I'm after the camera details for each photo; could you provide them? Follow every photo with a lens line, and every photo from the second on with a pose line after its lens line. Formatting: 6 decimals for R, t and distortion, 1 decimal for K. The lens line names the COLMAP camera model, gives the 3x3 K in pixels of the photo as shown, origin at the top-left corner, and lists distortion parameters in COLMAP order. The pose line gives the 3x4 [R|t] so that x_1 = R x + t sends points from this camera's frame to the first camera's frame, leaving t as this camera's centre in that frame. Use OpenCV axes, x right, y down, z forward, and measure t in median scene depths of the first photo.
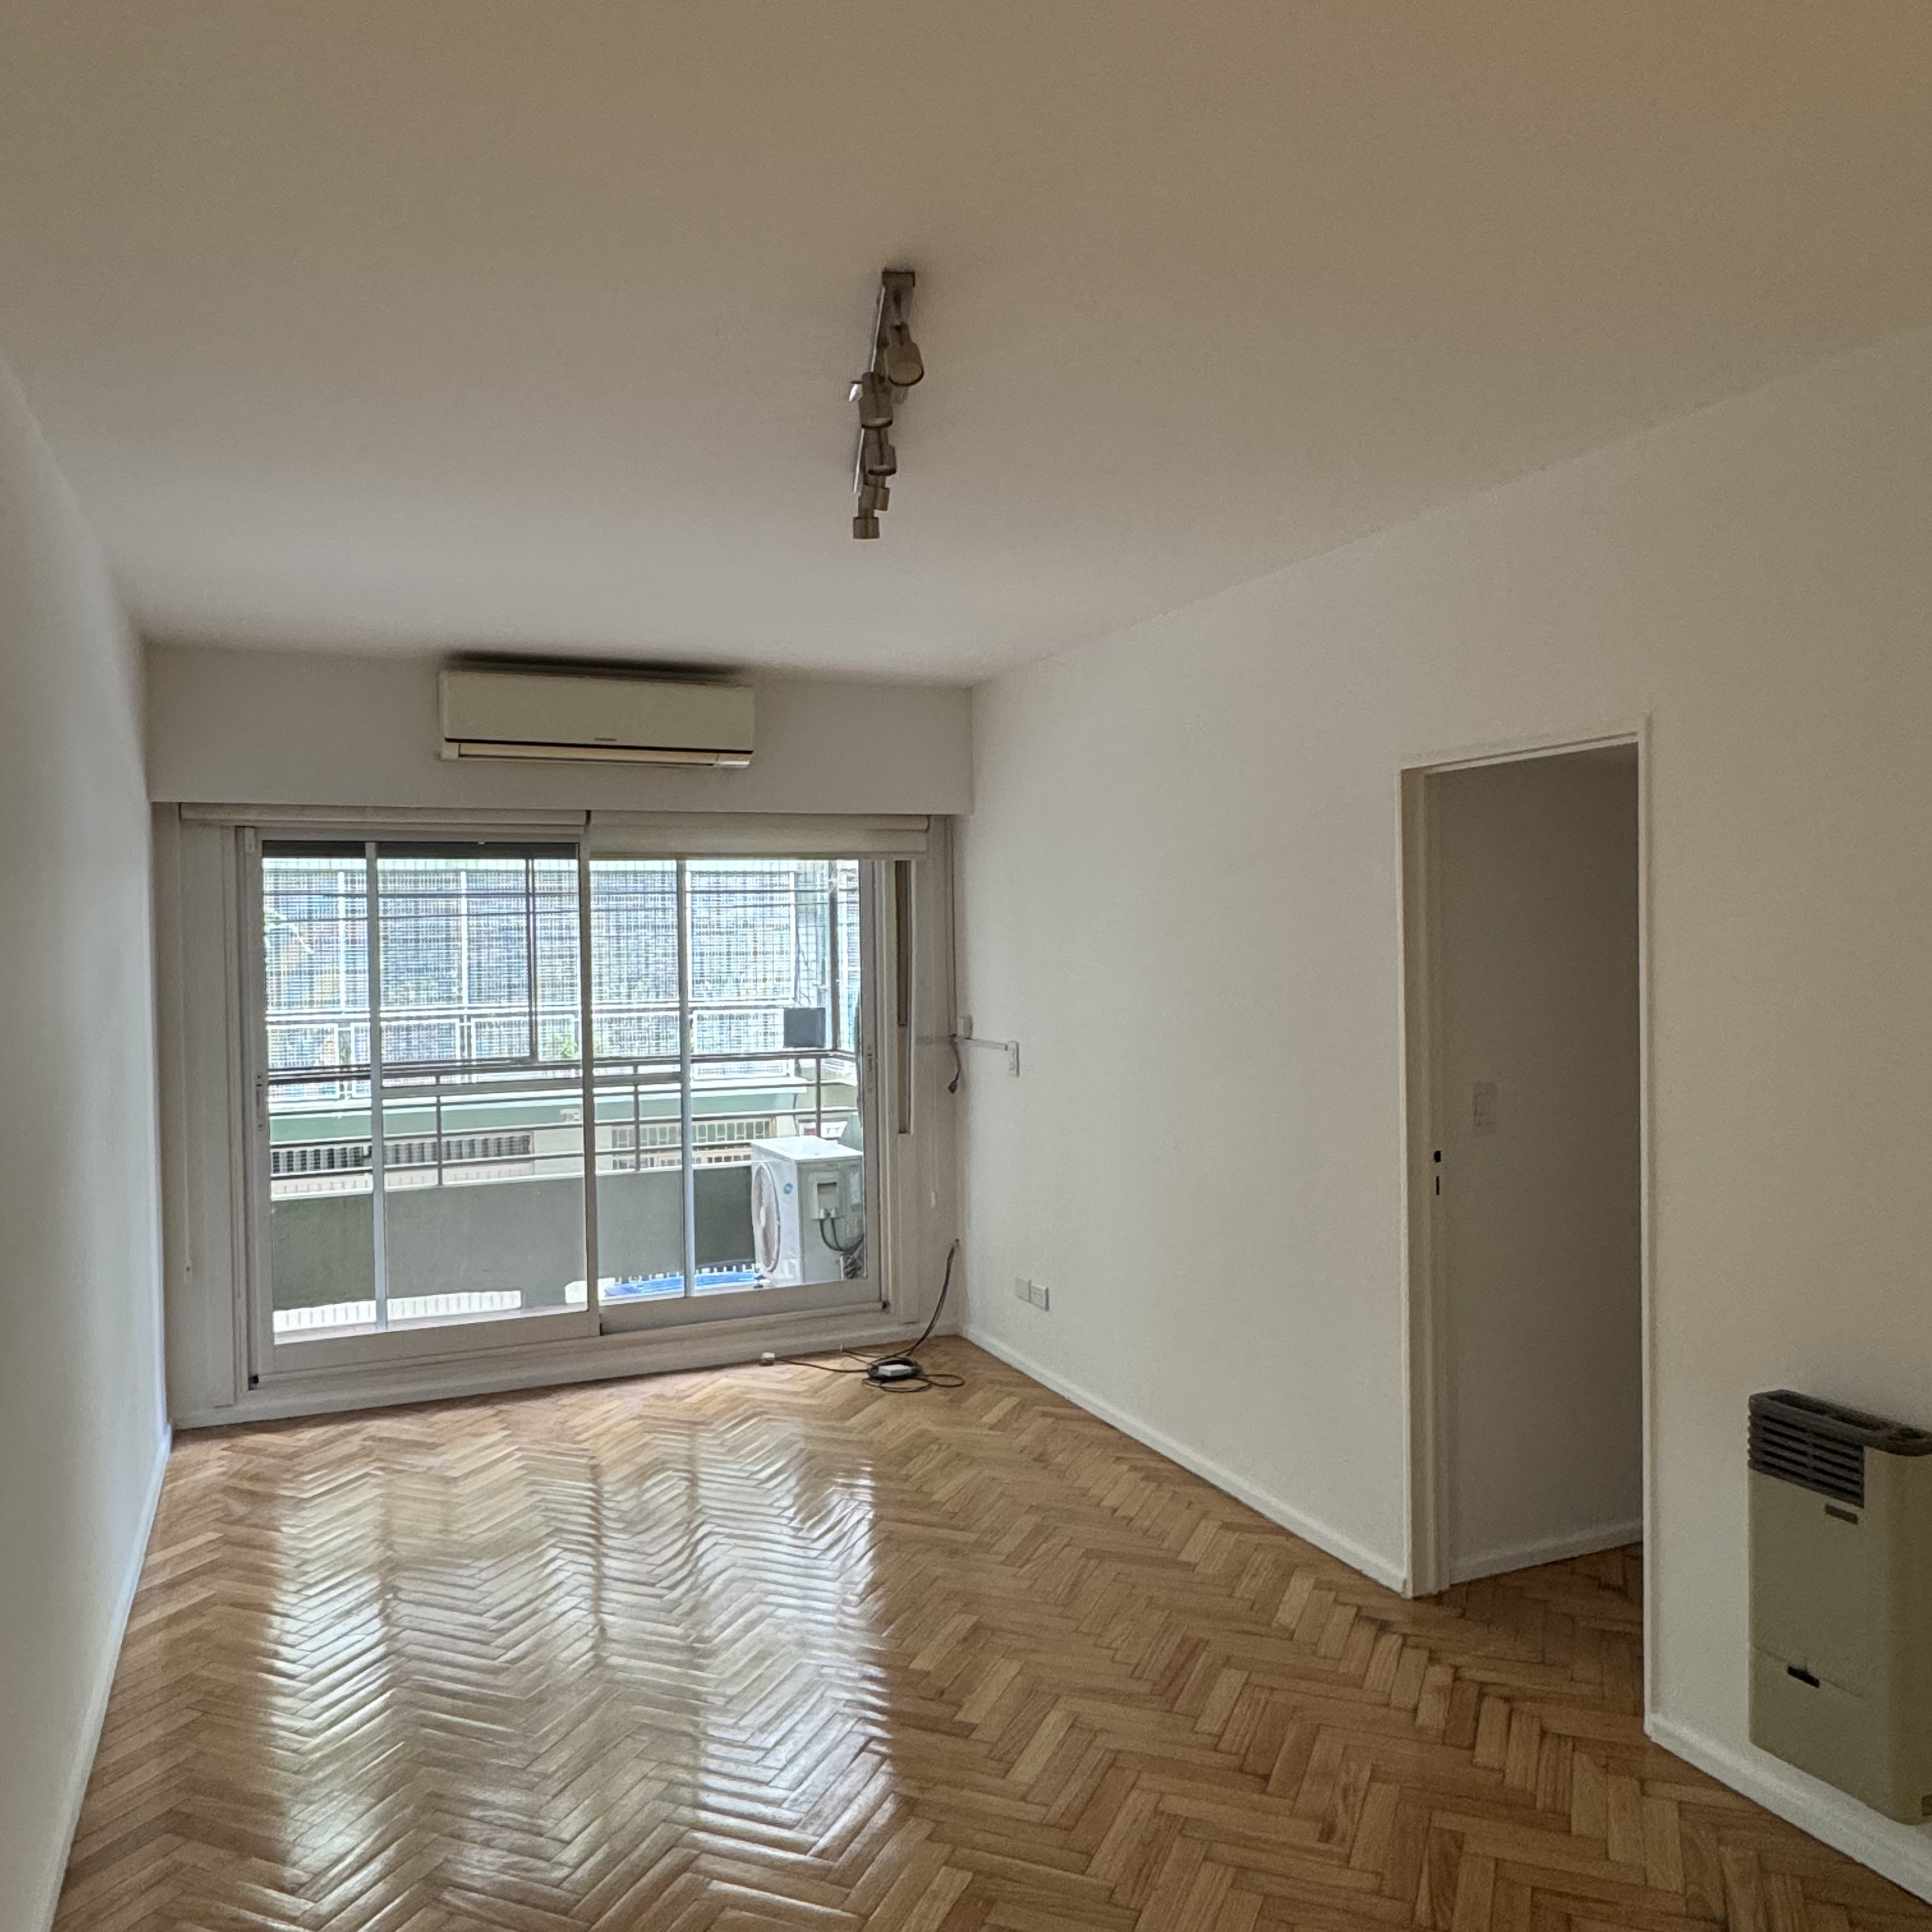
lens RADIAL K [[1555.3, 0, 960.0], [0, 1555.3, 965.8], [0, 0, 1]] dist [0.002750, -0.006031]
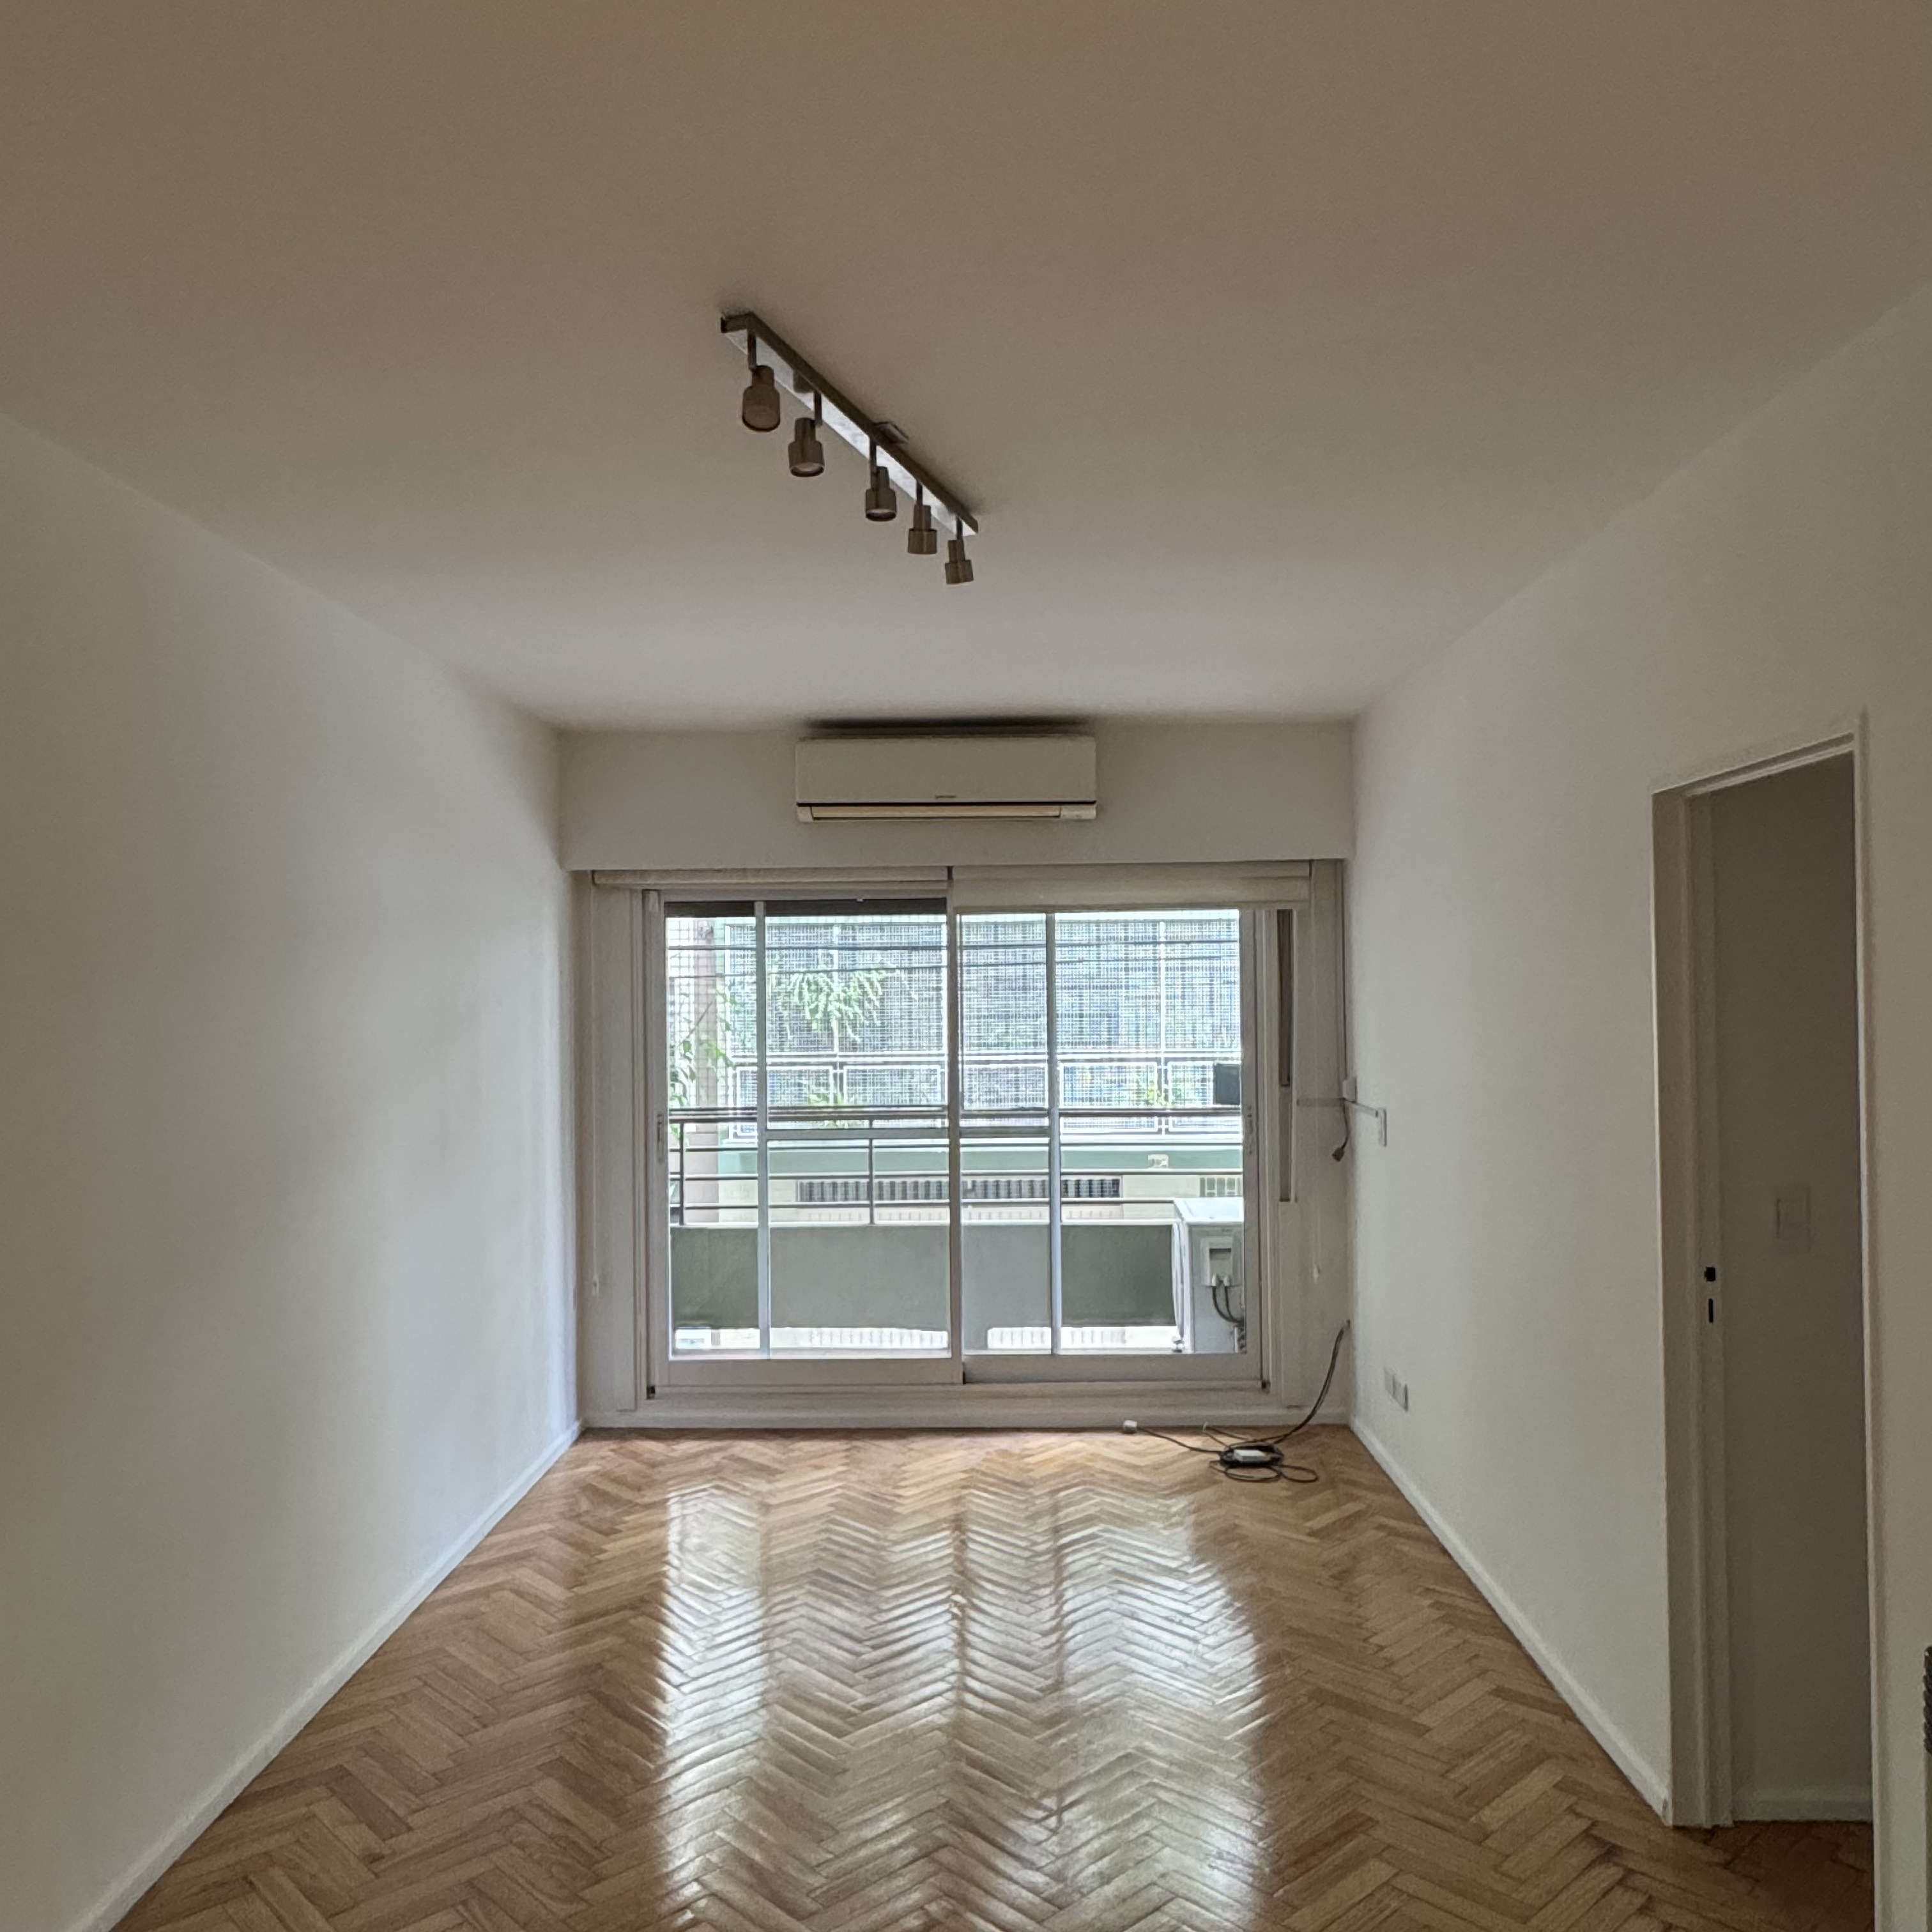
lens RADIAL K [[1555.3, 0, 963.7], [0, 1555.3, 973.2], [0, 0, 1]] dist [0.002750, -0.006031]
pose [[0.911065, 0.000522, -0.412263, 0.189029], [-0.011105, 0.999667, -0.023276, -0.005839], [0.412113, 0.025784, 0.910768, 0.073265]]
